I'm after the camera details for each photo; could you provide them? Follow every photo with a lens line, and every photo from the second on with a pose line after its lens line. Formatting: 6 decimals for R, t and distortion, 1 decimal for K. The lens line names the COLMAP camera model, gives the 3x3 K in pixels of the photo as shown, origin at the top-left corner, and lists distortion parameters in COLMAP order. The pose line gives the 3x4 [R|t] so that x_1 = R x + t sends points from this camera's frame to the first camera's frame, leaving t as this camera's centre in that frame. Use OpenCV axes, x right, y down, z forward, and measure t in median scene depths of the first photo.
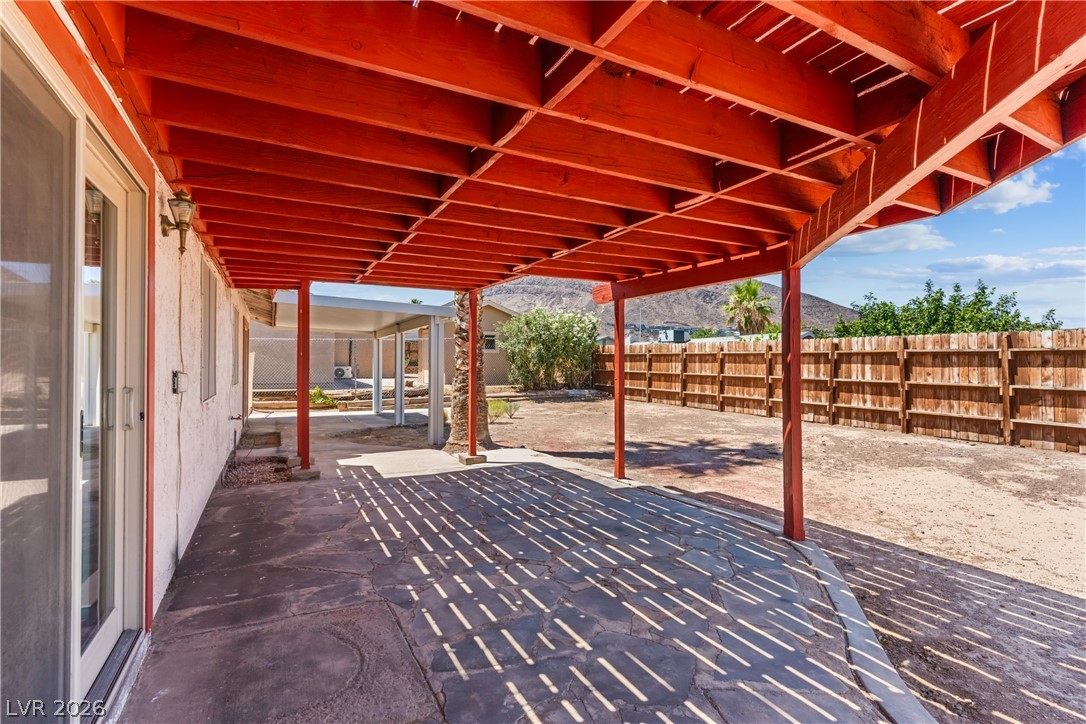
lens RADIAL K [[512.7, 0, 553.1], [0, 512.7, 361.2], [0, 0, 1]] dist [0.001869, -0.000171]
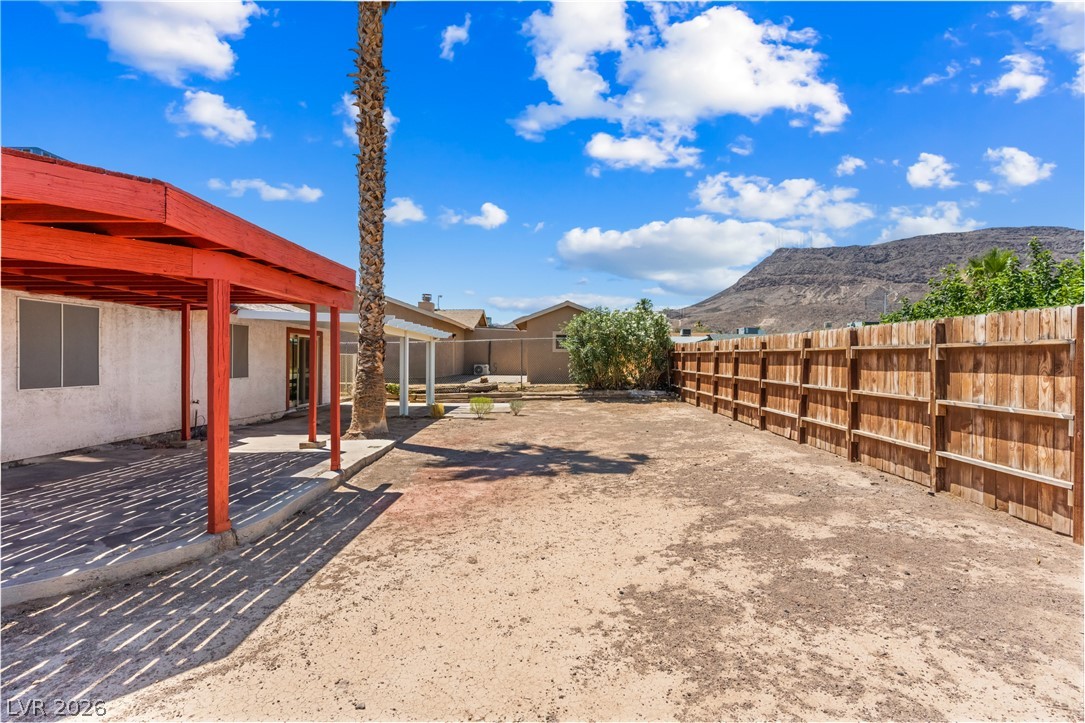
lens RADIAL K [[512.2, 0, 542.7], [0, 512.2, 362.1], [0, 0, 1]] dist [0.001869, -0.000171]
pose [[0.883515, 0.003140, -0.468391, 0.716921], [-0.000369, 0.999982, 0.006008, -0.004707], [0.468402, -0.005135, 0.883501, 0.175707]]
